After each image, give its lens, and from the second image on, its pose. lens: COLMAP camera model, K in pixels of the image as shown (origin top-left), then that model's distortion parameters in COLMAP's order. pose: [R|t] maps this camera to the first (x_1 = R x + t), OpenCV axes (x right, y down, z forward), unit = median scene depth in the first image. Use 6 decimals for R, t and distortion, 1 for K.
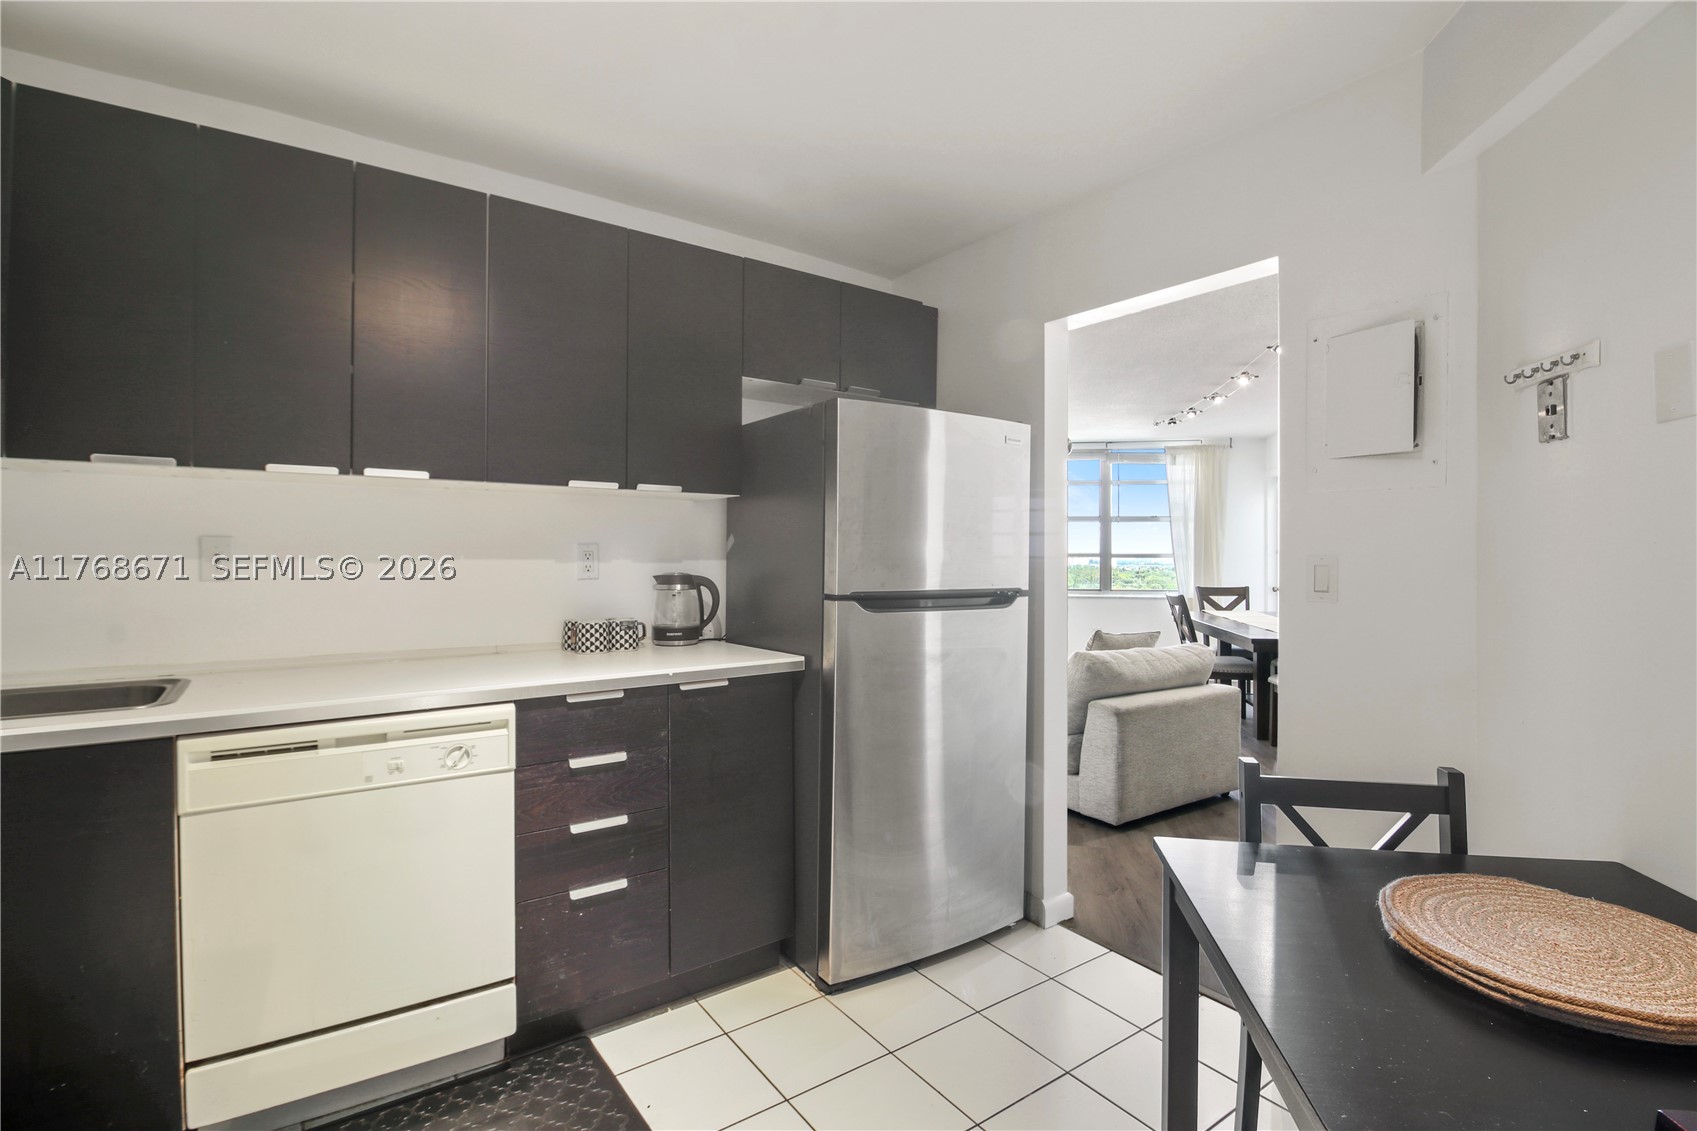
lens RADIAL K [[787.2, 0, 851.6], [0, 787.2, 563.0], [0, 0, 1]] dist [0.002599, -0.014557]
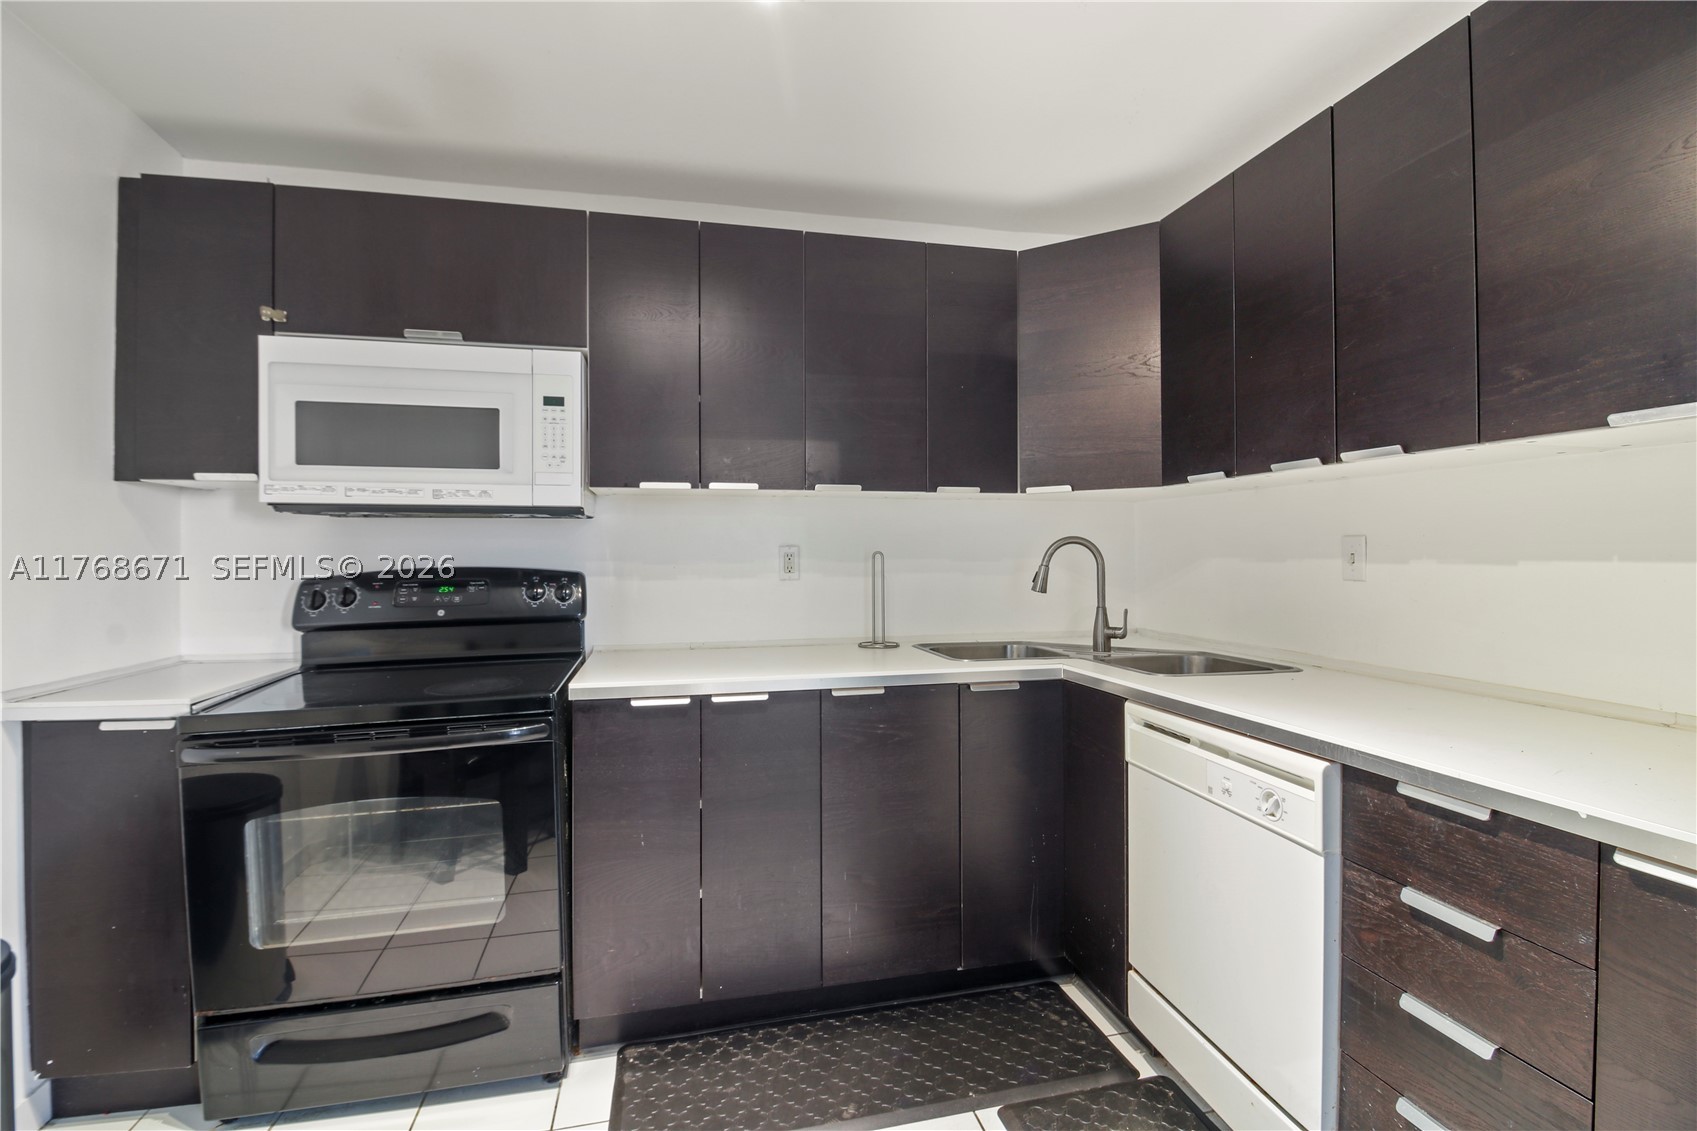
lens RADIAL K [[788.7, 0, 848.9], [0, 788.7, 555.3], [0, 0, 1]] dist [-0.000075, -0.012596]
pose [[-0.381395, 0.000950, -0.924412, 0.397159], [-0.007720, 0.999961, 0.004213, -0.009278], [0.924380, 0.008743, -0.381373, 0.877694]]
